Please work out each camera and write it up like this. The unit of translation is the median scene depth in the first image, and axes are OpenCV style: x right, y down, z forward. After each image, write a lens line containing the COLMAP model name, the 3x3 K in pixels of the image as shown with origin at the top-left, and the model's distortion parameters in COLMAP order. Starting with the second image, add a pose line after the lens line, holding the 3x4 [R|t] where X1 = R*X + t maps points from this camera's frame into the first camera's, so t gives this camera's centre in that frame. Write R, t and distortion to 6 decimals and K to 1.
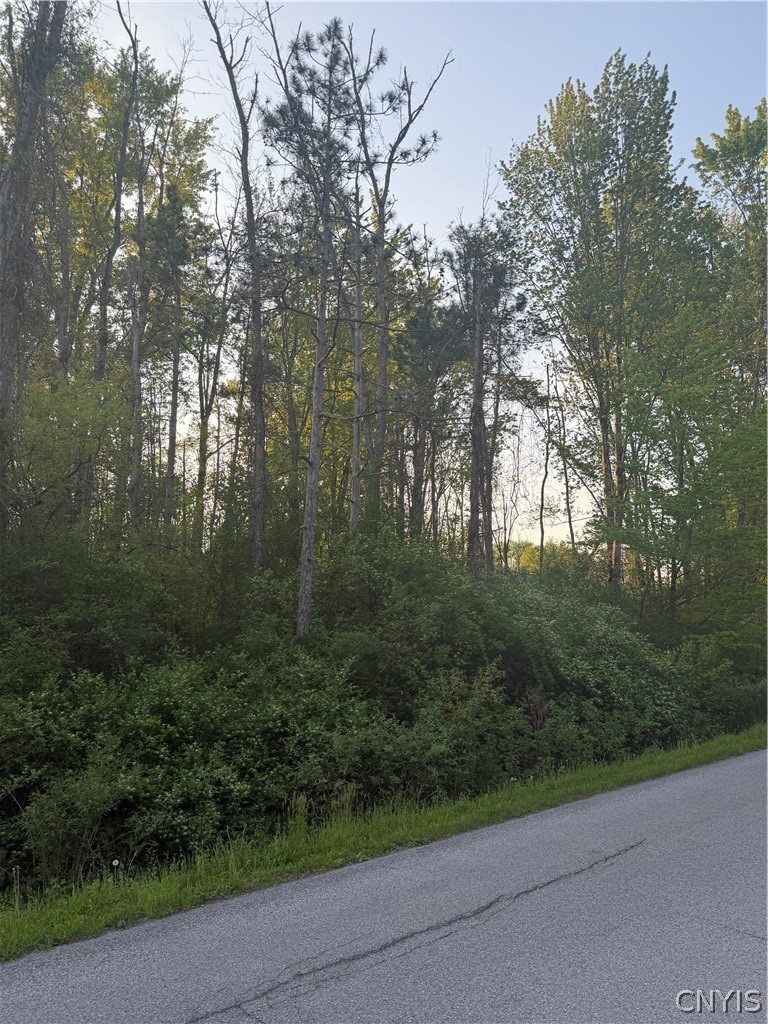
lens RADIAL K [[716.1, 0, 384.0], [0, 716.1, 512.0], [0, 0, 1]] dist [0.048402, -0.050249]
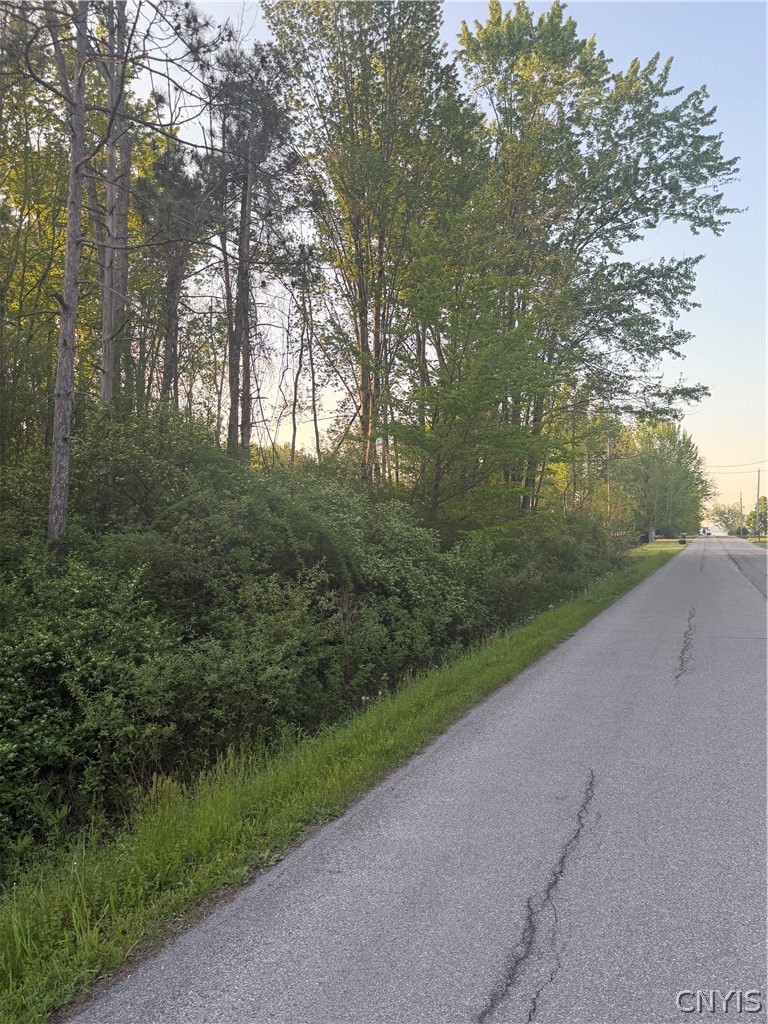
lens RADIAL K [[716.1, 0, 384.0], [0, 716.1, 512.0], [0, 0, 1]] dist [0.048402, -0.050249]
pose [[0.926200, -0.002671, 0.377023, -0.067282], [-0.050386, 0.990128, 0.130793, 0.020786], [-0.373650, -0.140138, 0.916923, 0.133409]]
